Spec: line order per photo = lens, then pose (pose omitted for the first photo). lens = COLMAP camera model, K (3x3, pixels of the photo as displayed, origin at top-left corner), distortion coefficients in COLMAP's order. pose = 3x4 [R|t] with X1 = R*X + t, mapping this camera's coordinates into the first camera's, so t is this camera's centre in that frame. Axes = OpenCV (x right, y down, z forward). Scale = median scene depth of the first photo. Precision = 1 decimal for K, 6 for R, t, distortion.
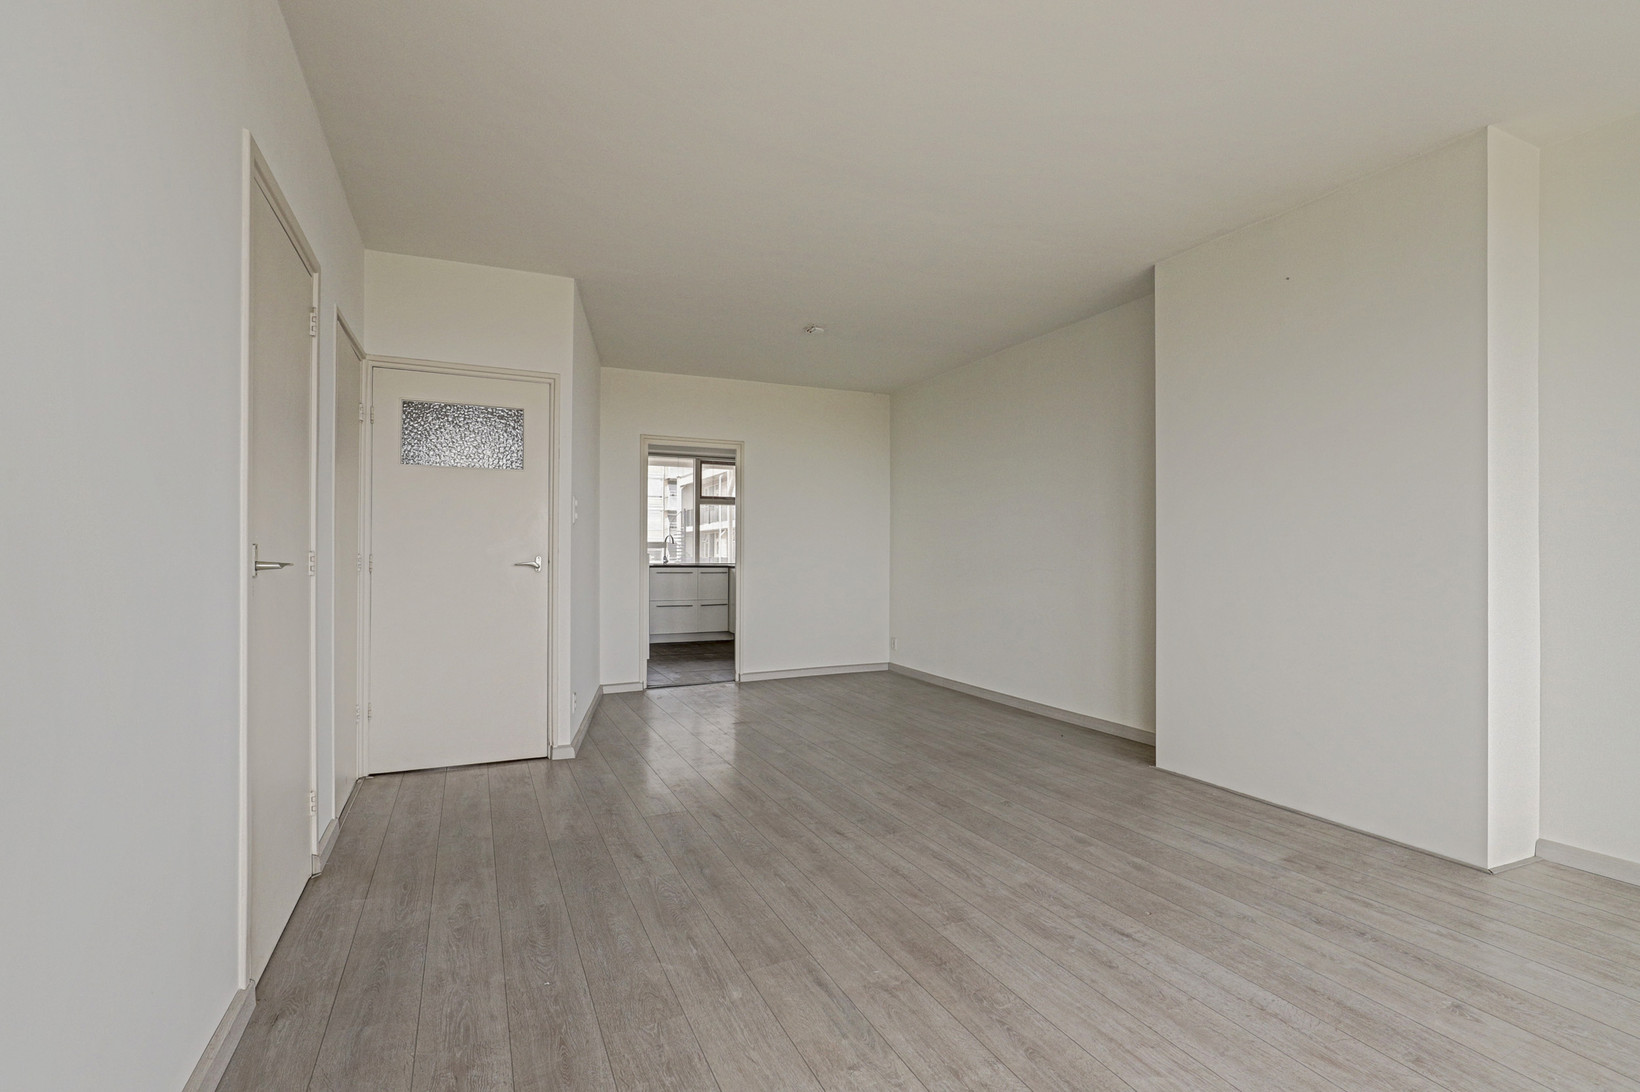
lens RADIAL K [[745.3, 0, 828.2], [0, 745.3, 545.6], [0, 0, 1]] dist [-0.012574, 0.001440]
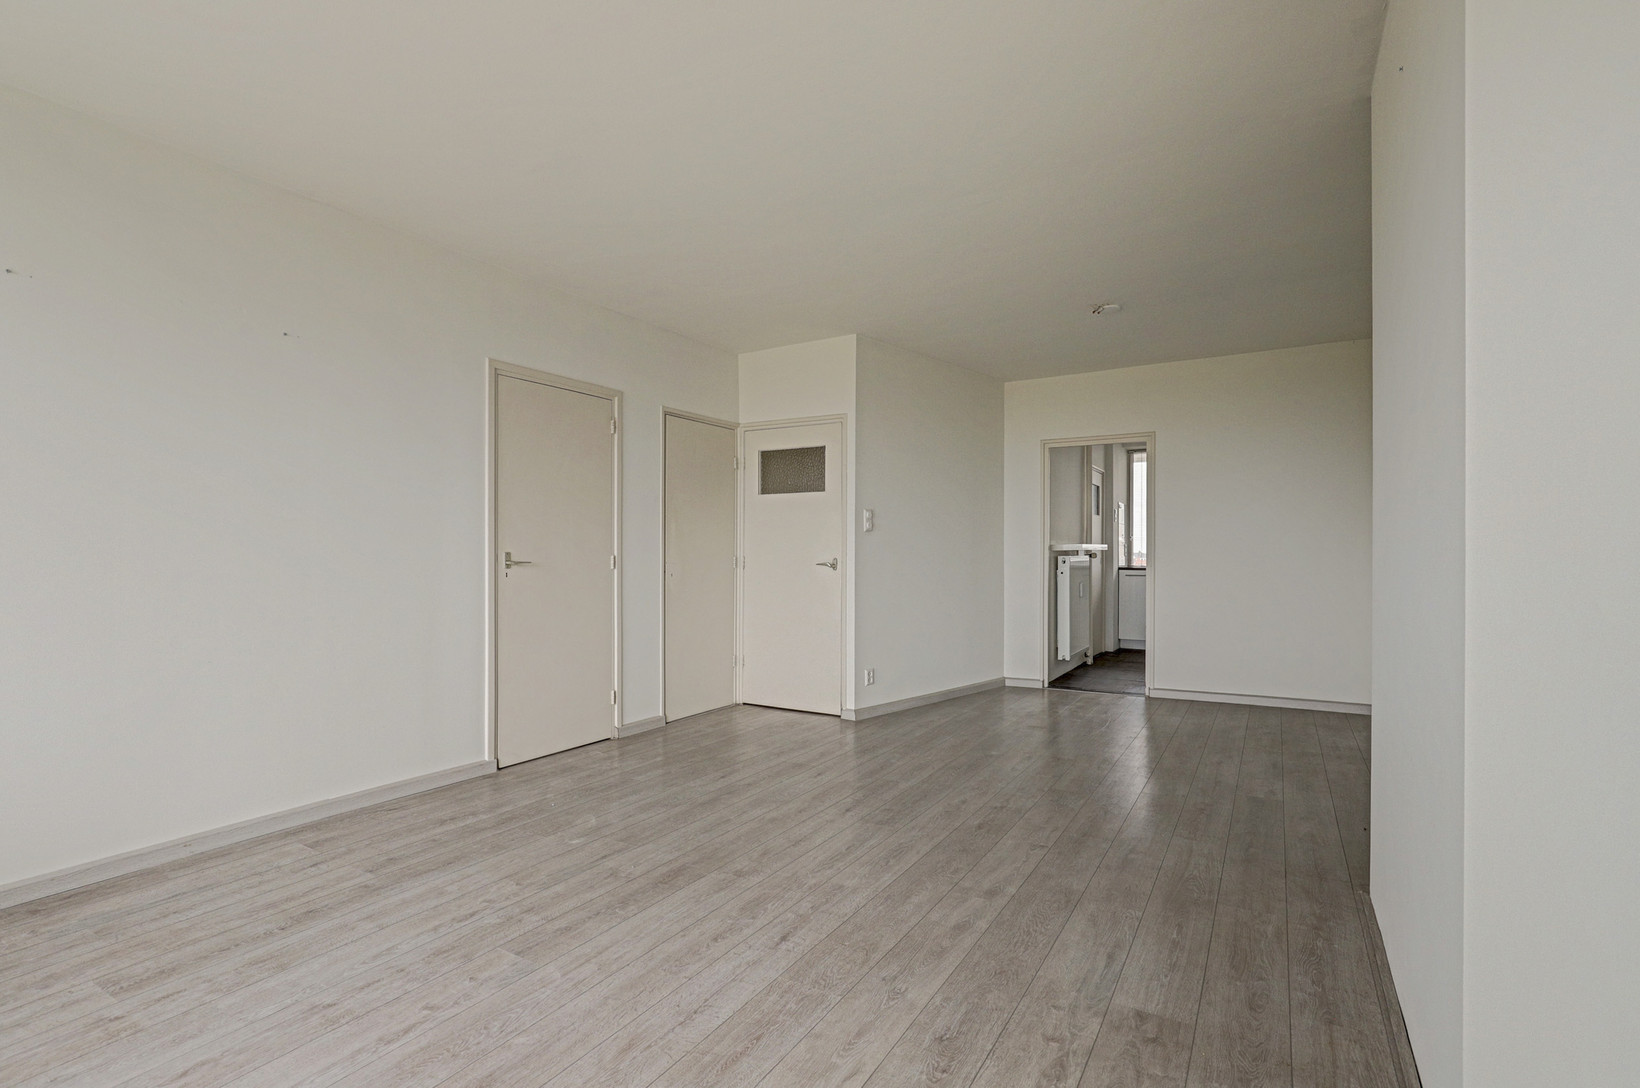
lens RADIAL K [[762.7, 0, 835.5], [0, 762.7, 552.6], [0, 0, 1]] dist [-0.012604, 0.000402]
pose [[0.561238, -0.004005, -0.827645, 0.967991], [0.010103, 0.999947, 0.002012, 0.003513], [0.827593, -0.009491, 0.561249, 0.366941]]
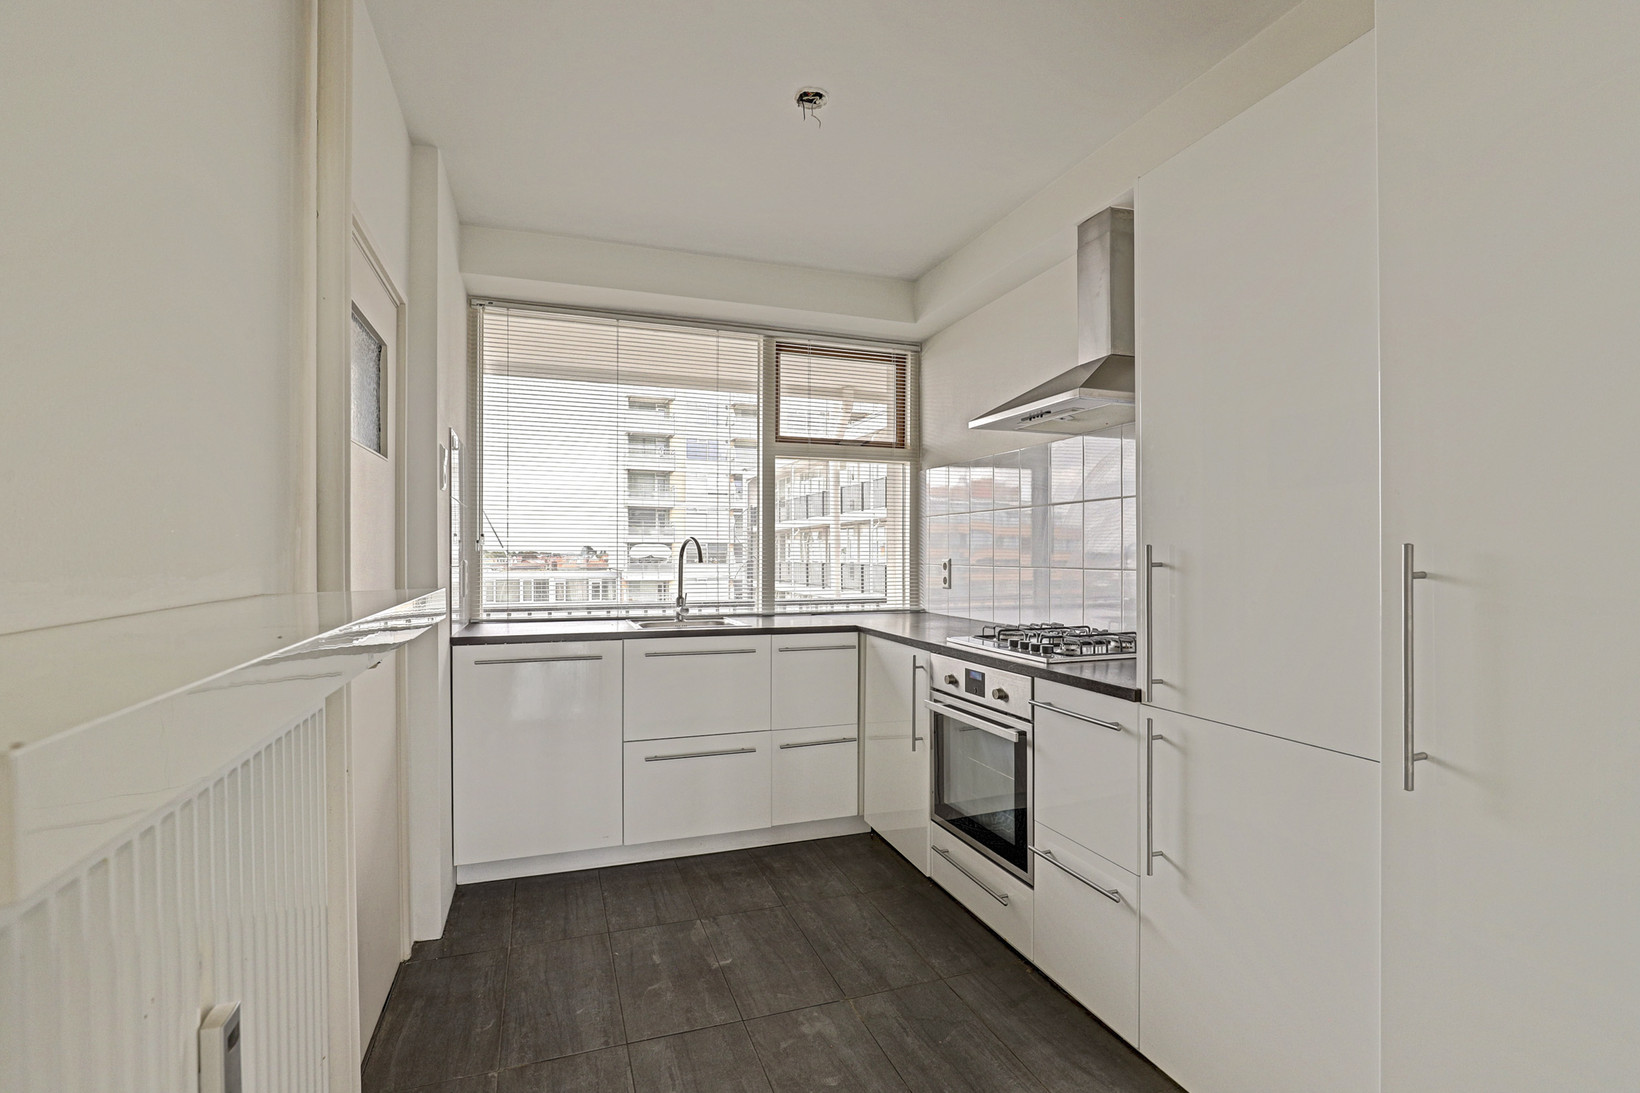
lens RADIAL K [[759.3, 0, 817.5], [0, 759.3, 557.1], [0, 0, 1]] dist [-0.022513, 0.006835]
pose [[0.994228, -0.001975, -0.107269, -0.377618], [0.003269, 0.999924, 0.011881, -0.030366], [0.107238, -0.012163, 0.994159, 2.133403]]
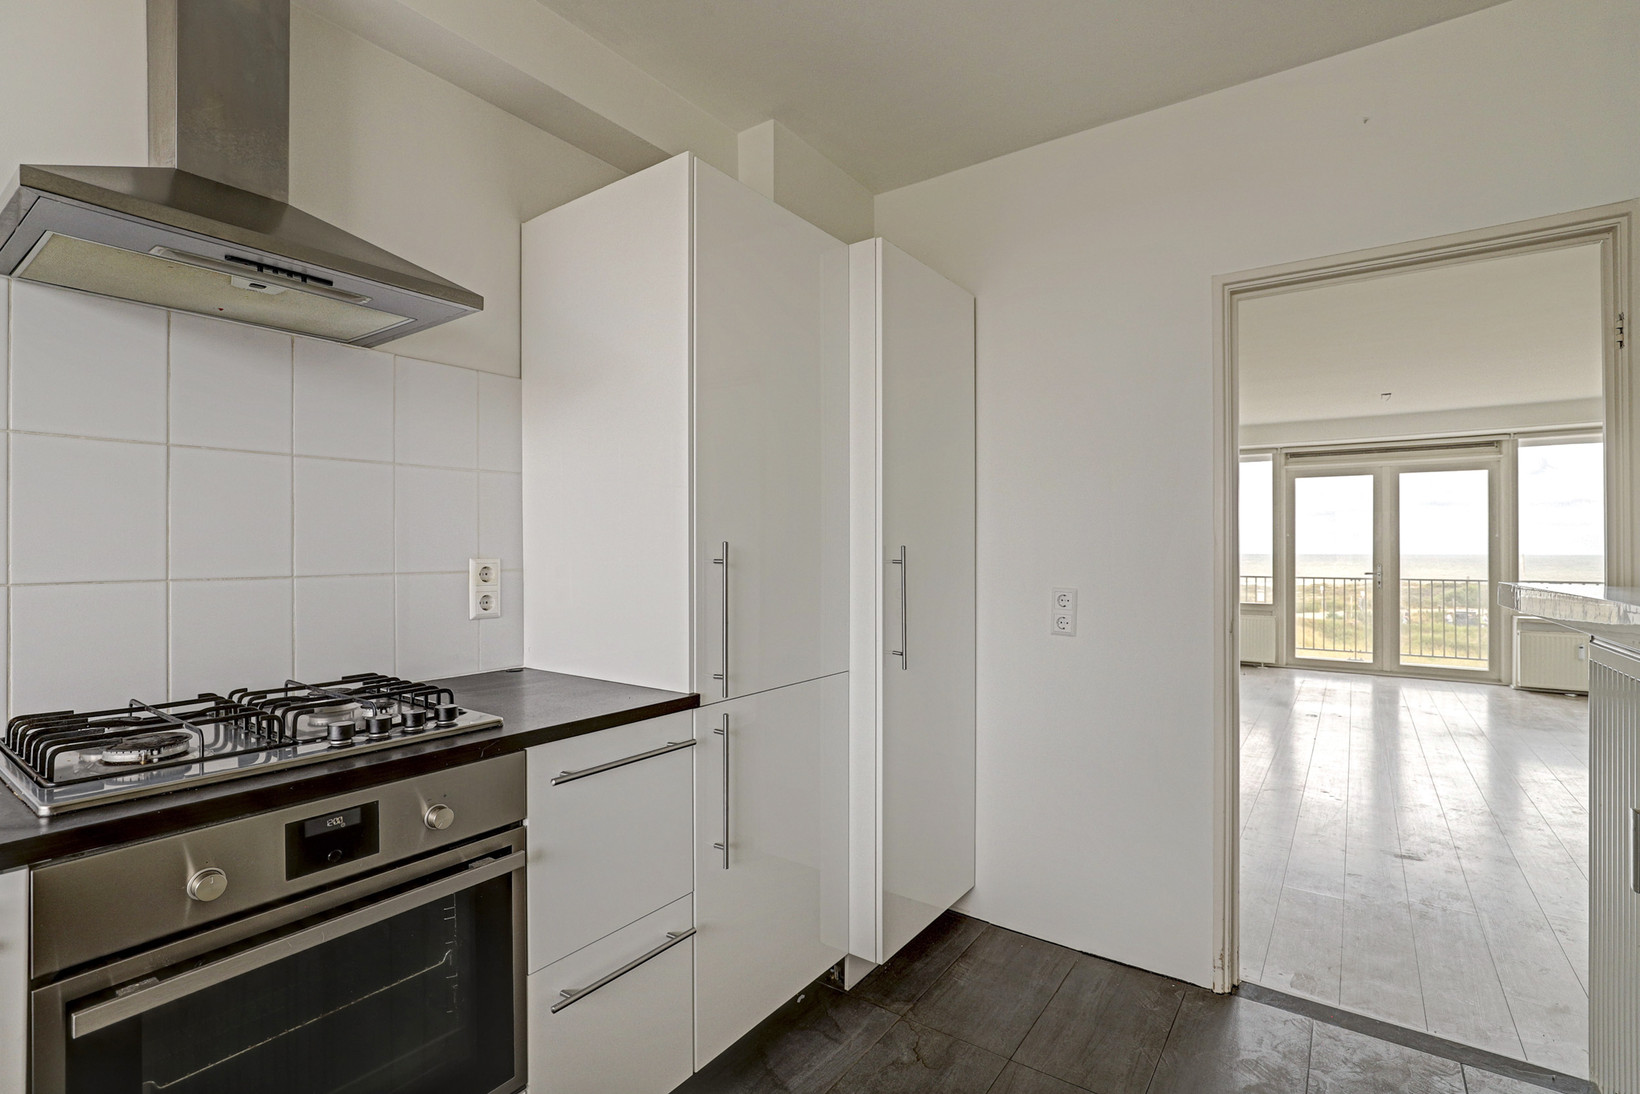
lens RADIAL K [[745.3, 0, 828.2], [0, 745.3, 546.6], [0, 0, 1]] dist [-0.012574, 0.001440]
pose [[-0.480502, 0.000994, 0.876993, -0.736387], [-0.012744, 0.999886, -0.008116, -0.026480], [-0.876901, -0.015076, -0.480435, 2.950531]]
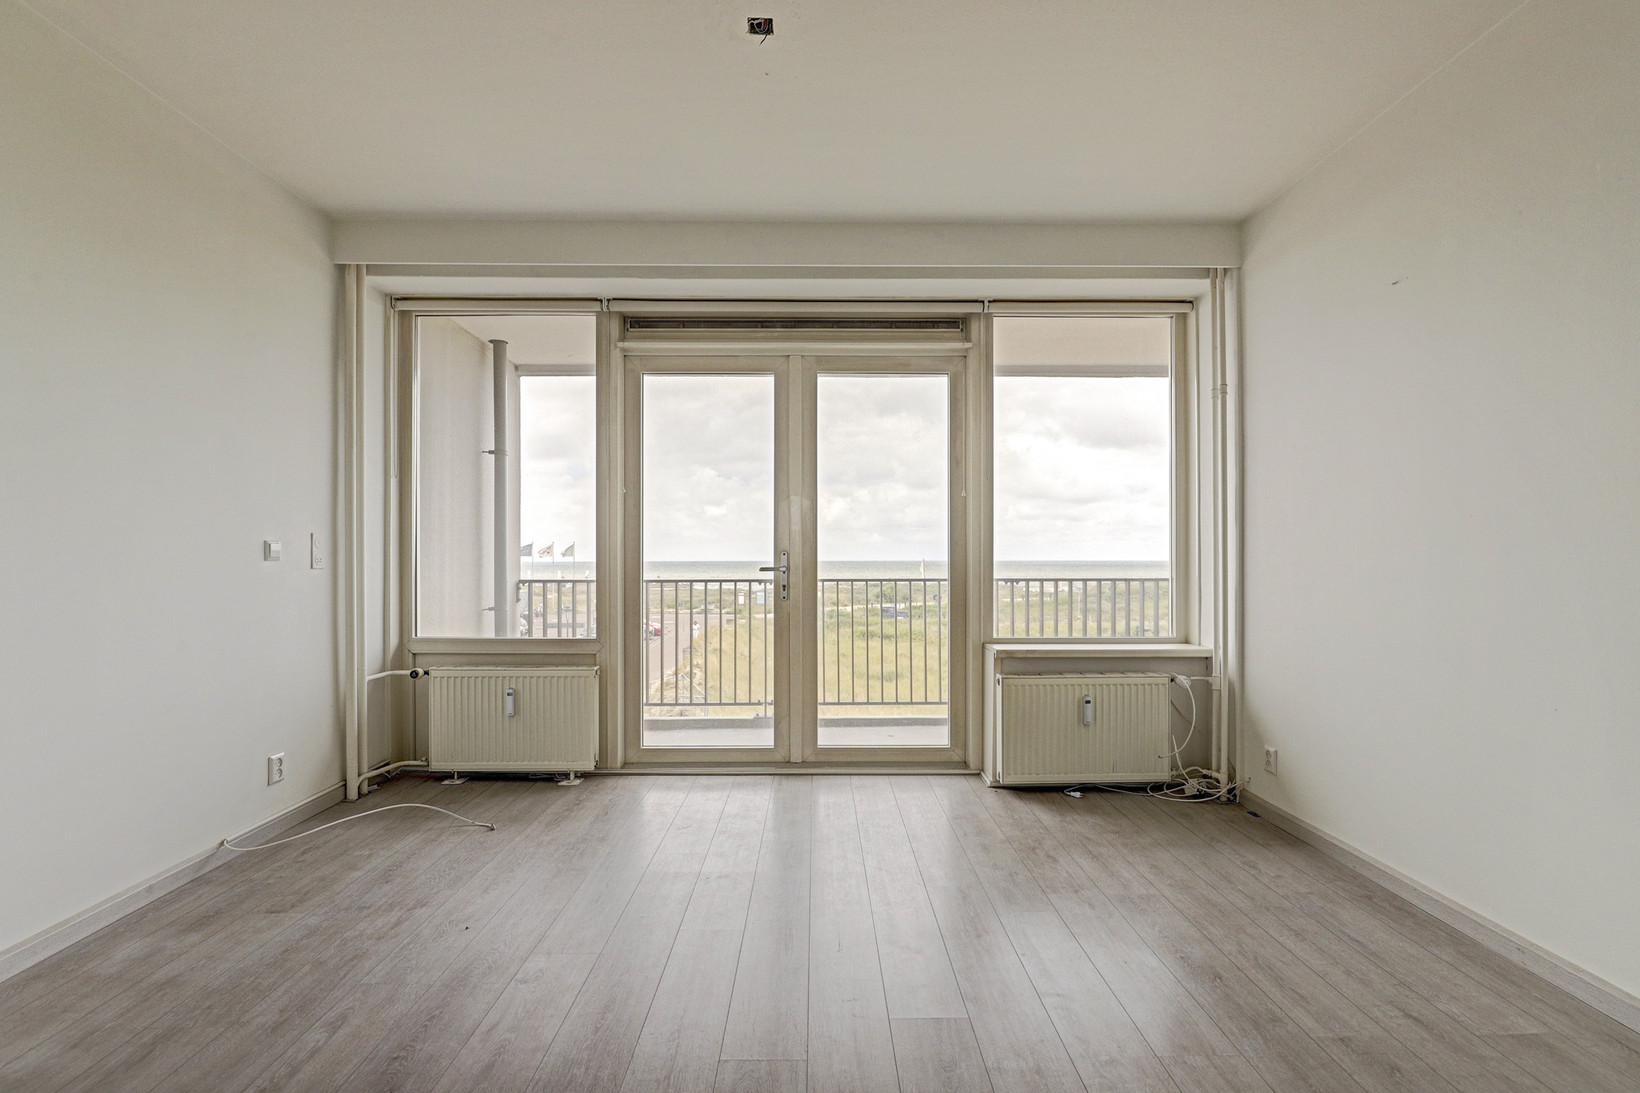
lens RADIAL K [[765.9, 0, 821.6], [0, 765.9, 558.3], [0, 0, 1]] dist [-0.018363, 0.007367]
pose [[-0.903415, -0.002839, 0.428757, -0.001372], [-0.006123, 0.999962, -0.006280, 0.012398], [-0.428723, -0.008299, -0.903398, 1.138227]]
